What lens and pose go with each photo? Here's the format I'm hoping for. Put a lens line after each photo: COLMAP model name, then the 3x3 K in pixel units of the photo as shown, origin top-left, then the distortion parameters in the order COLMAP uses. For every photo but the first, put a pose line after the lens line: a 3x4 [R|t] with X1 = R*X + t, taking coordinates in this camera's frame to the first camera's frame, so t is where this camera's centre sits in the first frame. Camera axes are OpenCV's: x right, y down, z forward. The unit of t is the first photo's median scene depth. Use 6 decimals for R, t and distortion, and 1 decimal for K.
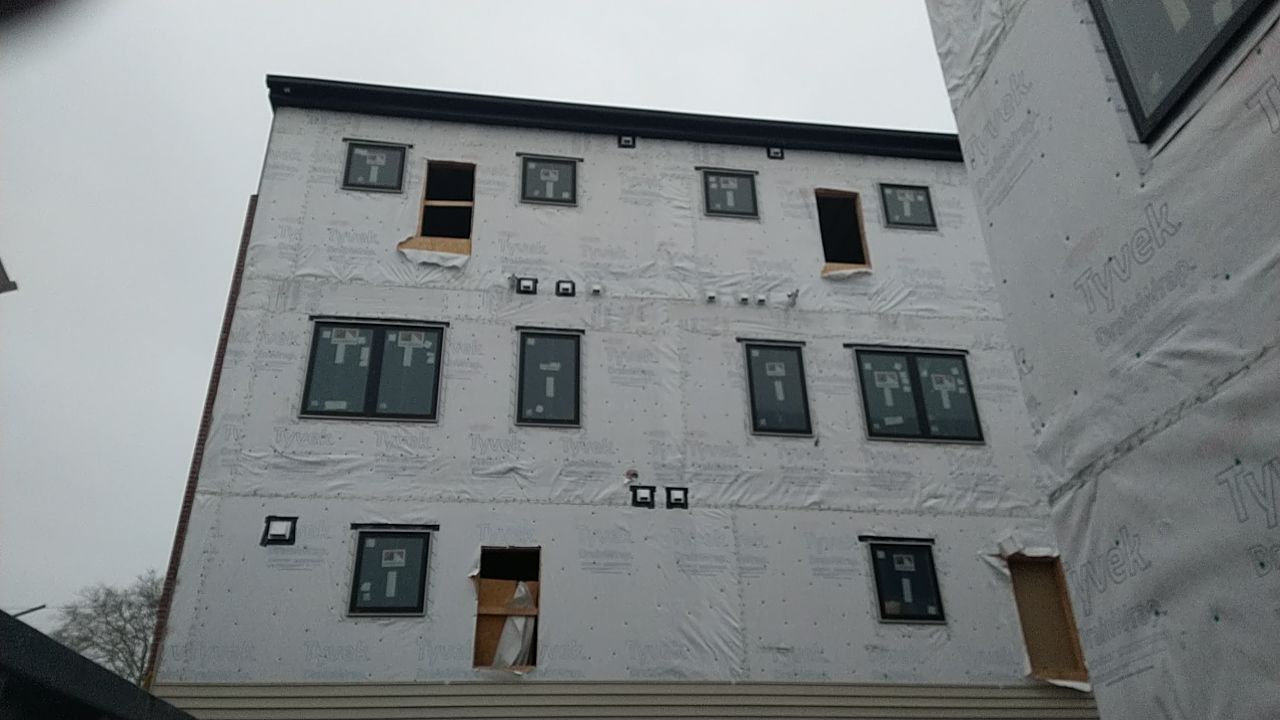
lens RADIAL K [[952.2, 0, 638.1], [0, 952.2, 346.0], [0, 0, 1]] dist [0.169554, -0.250180]
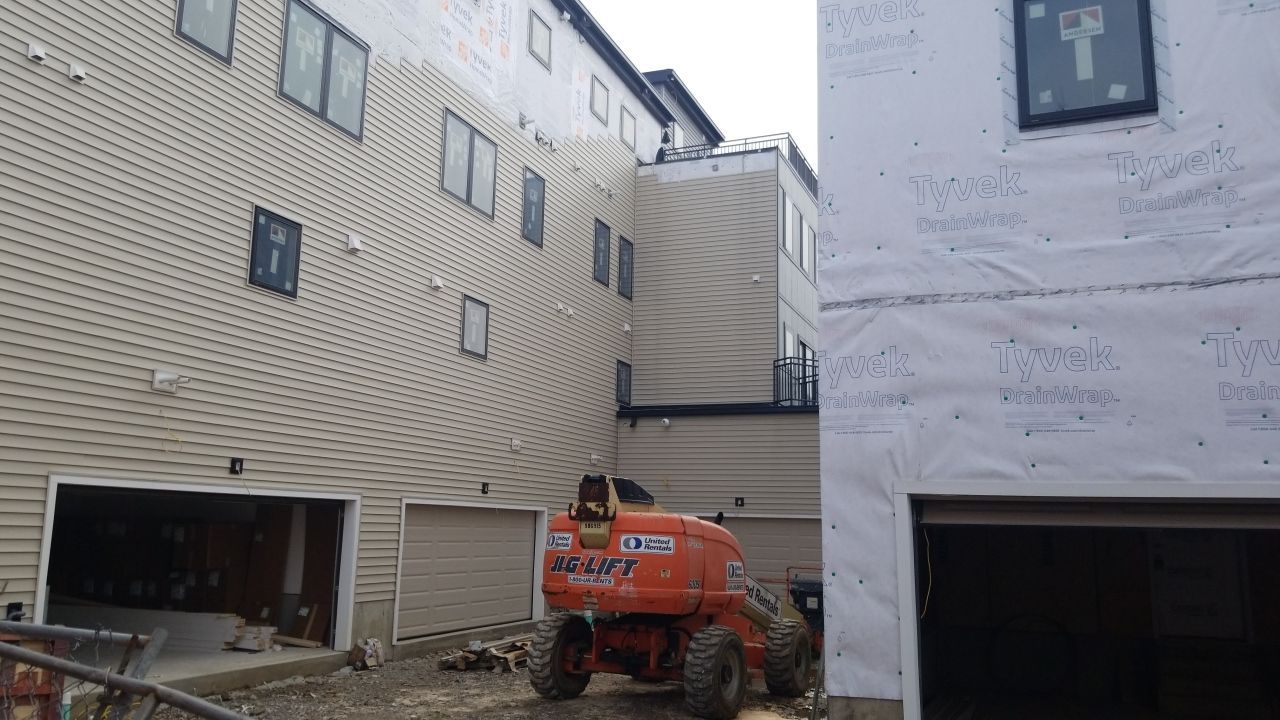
lens RADIAL K [[991.3, 0, 640.0], [0, 991.3, 360.0], [0, 0, 1]] dist [0.079960, -0.133705]
pose [[0.496362, 0.180465, 0.849151, -0.349796], [-0.455383, 0.886898, 0.077702, 0.089005], [-0.739088, -0.425257, 0.522404, 0.154711]]
